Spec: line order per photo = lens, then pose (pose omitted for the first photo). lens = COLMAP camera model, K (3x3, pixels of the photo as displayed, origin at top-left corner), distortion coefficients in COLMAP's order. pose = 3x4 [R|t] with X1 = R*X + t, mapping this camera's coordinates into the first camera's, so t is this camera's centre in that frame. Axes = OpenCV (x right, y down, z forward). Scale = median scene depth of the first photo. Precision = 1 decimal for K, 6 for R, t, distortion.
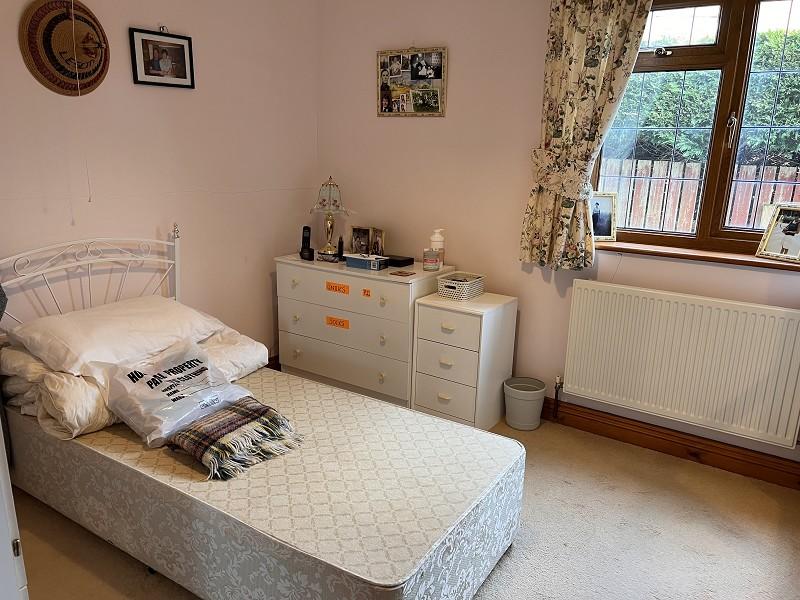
lens RADIAL K [[601.6, 0, 399.1], [0, 601.6, 300.6], [0, 0, 1]] dist [0.008802, 0.001701]
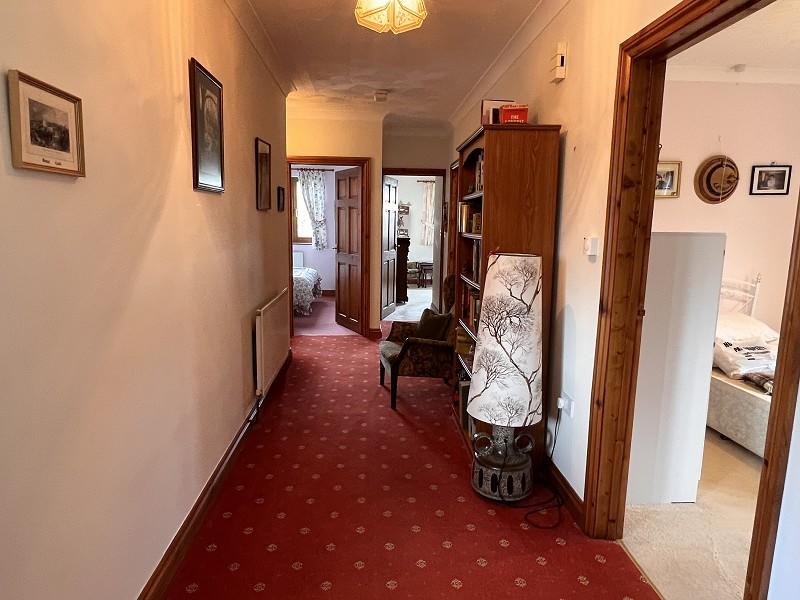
lens RADIAL K [[511.3, 0, 399.7], [0, 511.3, 295.8], [0, 0, 1]] dist [-0.002379, 0.008176]
pose [[0.603585, 0.104641, -0.790402, 0.184938], [-0.199088, 0.979727, -0.022327, 0.192897], [0.772042, 0.170836, 0.612182, -0.747406]]
